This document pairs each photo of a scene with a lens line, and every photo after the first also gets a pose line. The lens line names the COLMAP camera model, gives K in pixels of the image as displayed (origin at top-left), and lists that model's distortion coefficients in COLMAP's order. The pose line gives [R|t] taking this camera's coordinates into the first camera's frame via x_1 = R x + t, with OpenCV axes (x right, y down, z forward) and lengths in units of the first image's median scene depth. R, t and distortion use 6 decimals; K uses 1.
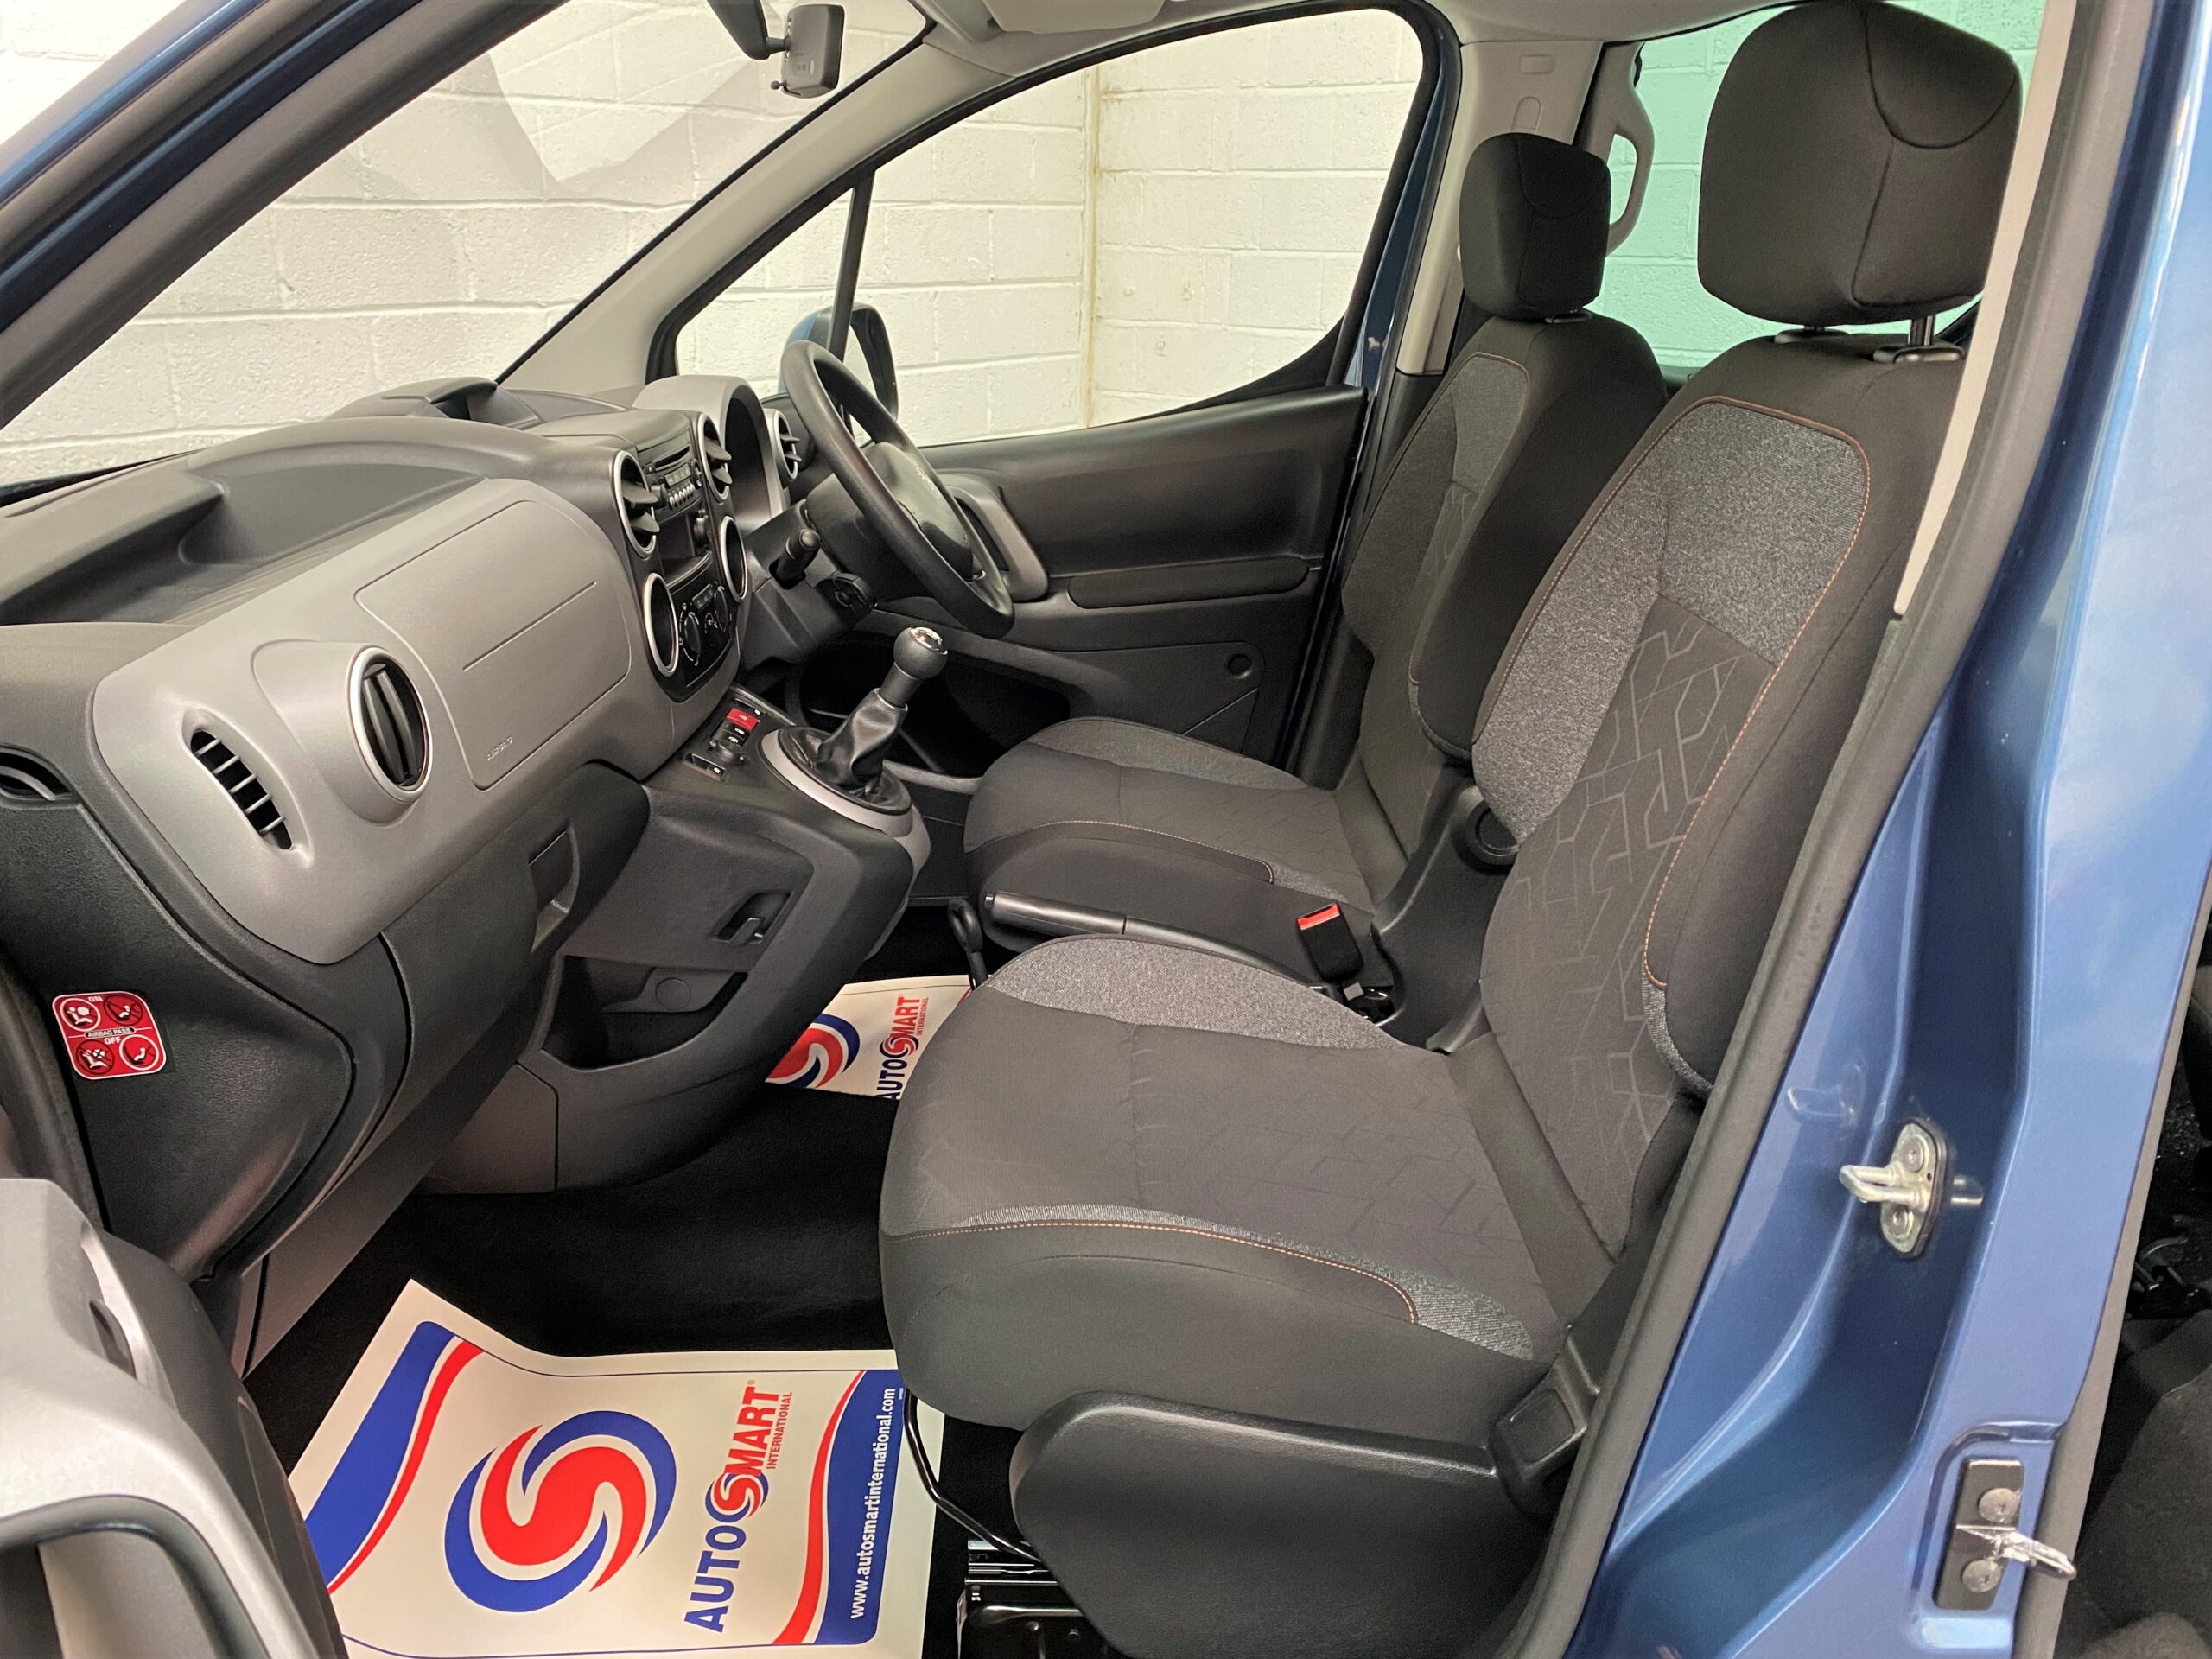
lens RADIAL K [[1726.1, 0, 1070.1], [0, 1726.1, 831.4], [0, 0, 1]] dist [0.020103, -0.023851]
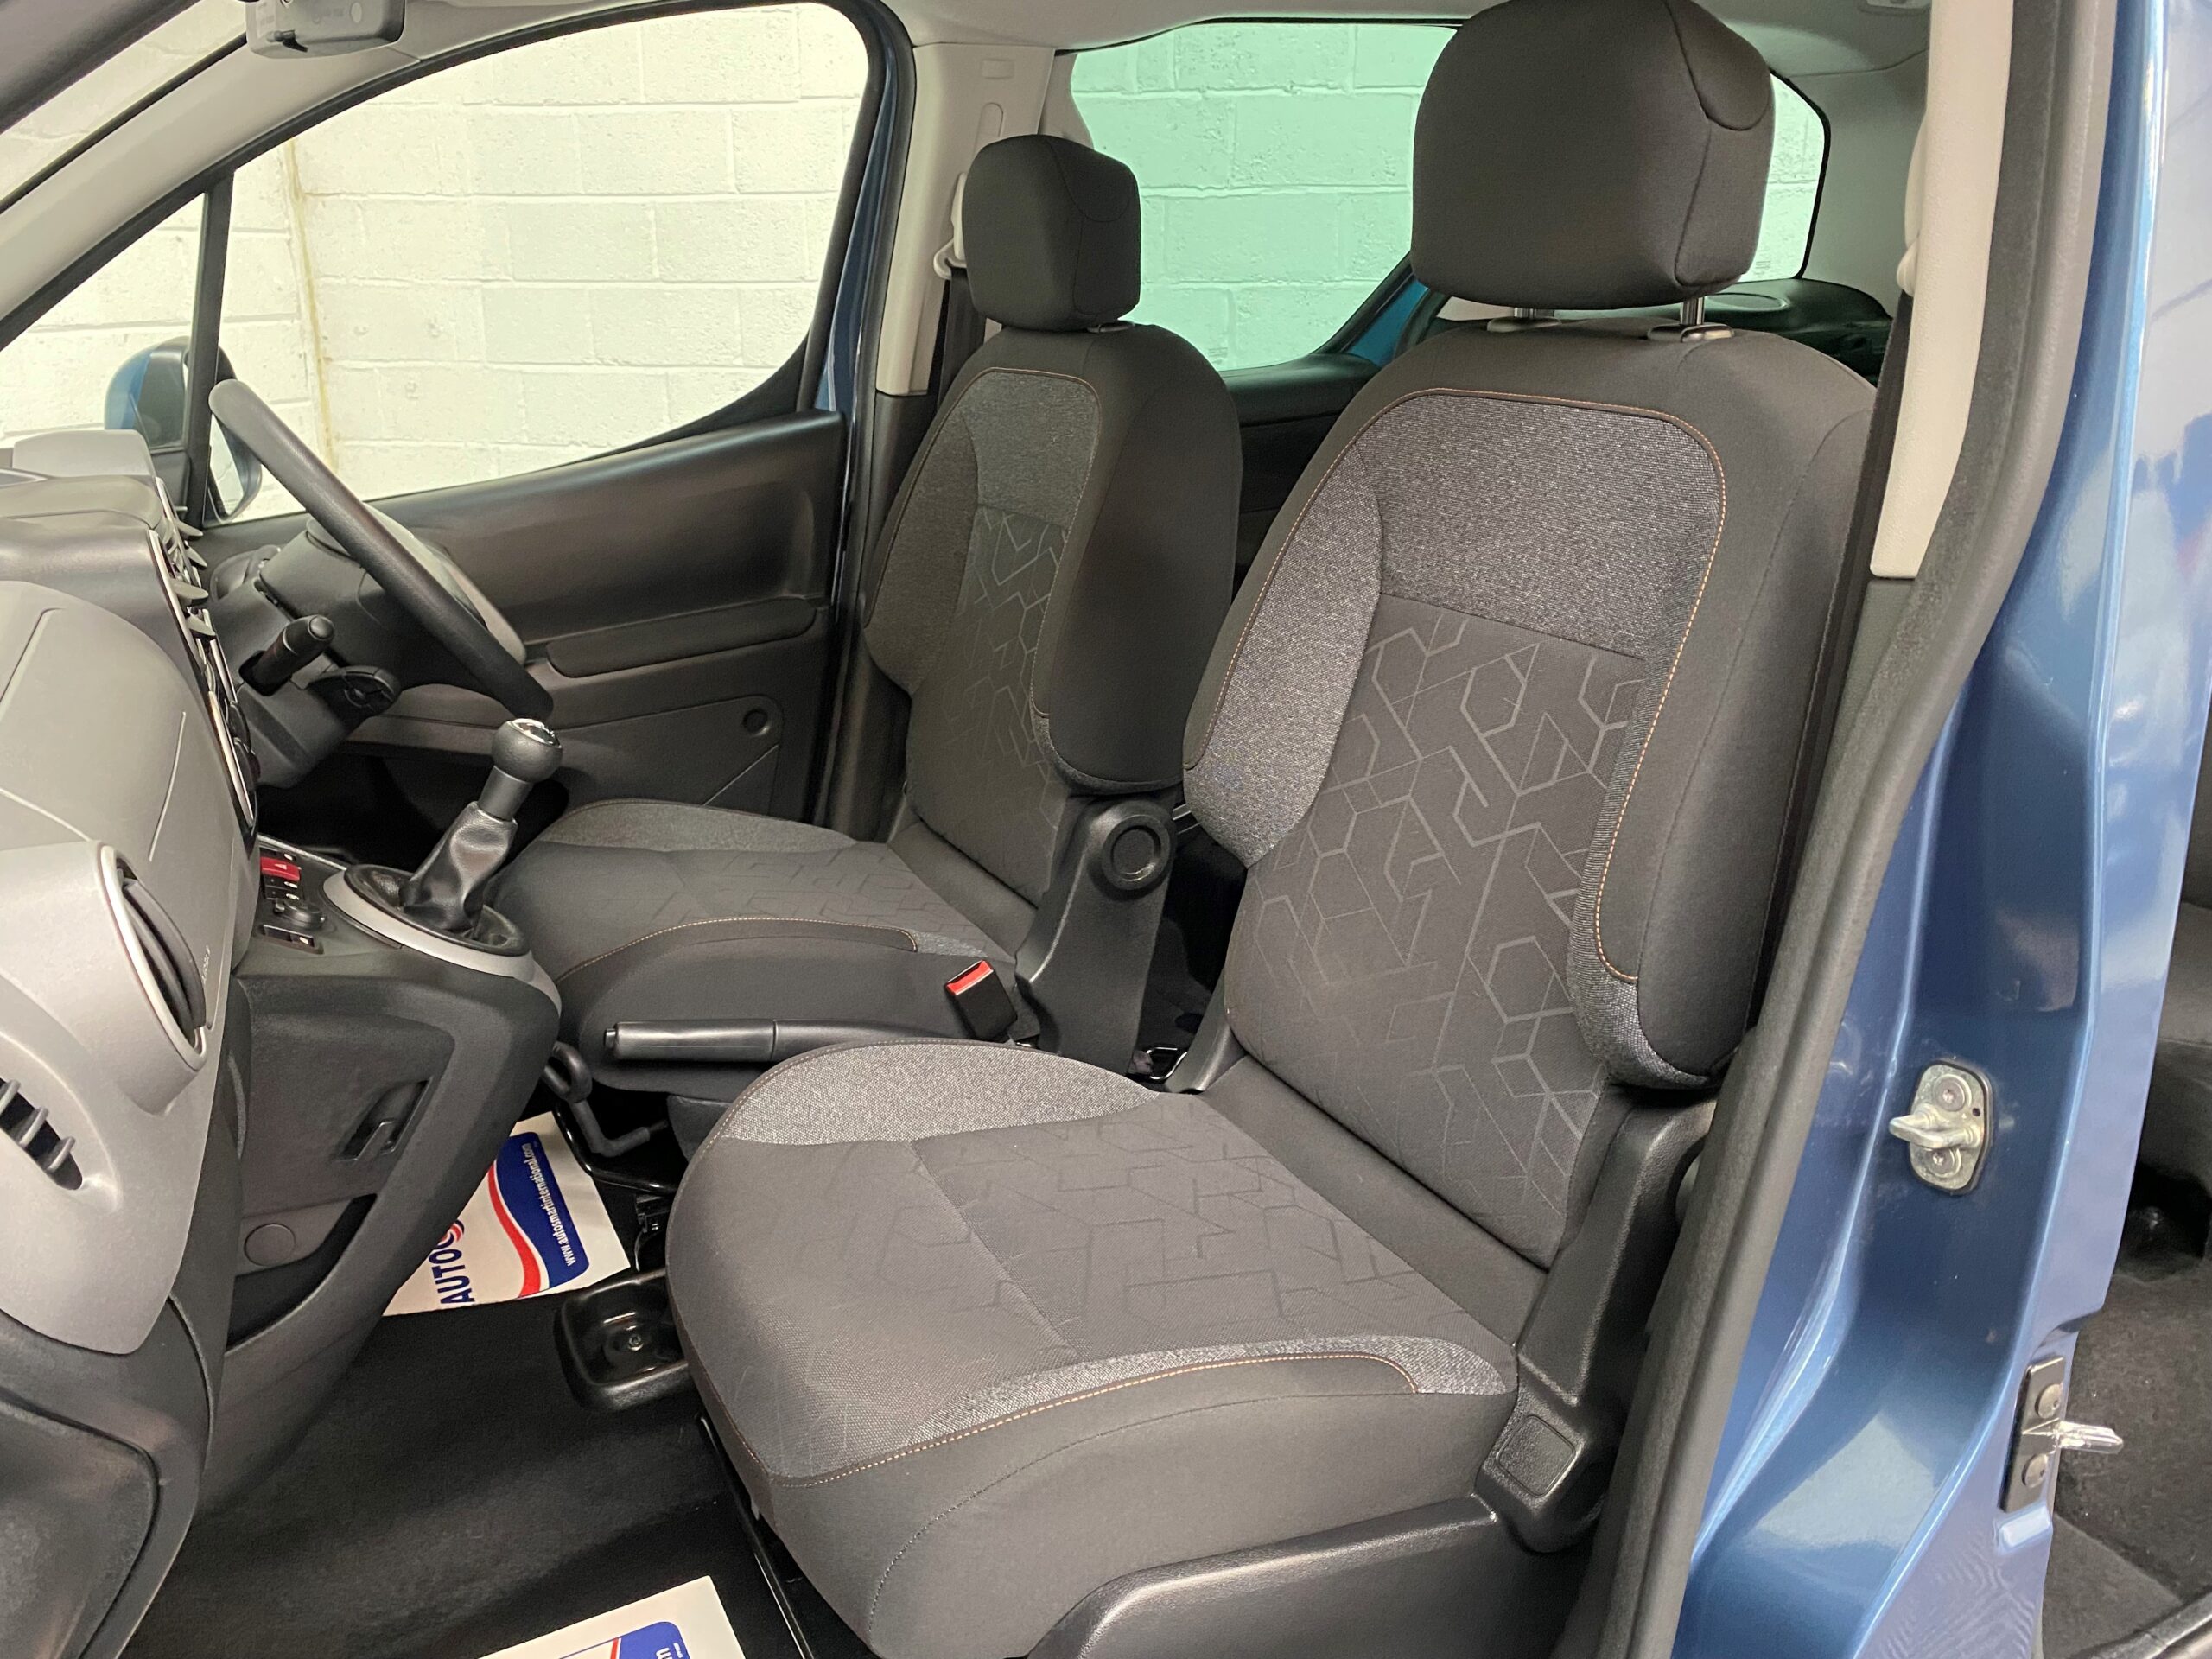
lens RADIAL K [[1726.1, 0, 1110.0], [0, 1726.1, 845.8], [0, 0, 1]] dist [0.020103, -0.023851]
pose [[0.884156, -0.156894, 0.440060, -0.208793], [0.162162, 0.986425, 0.025877, -0.036649], [-0.438146, 0.048481, 0.897595, 0.152548]]
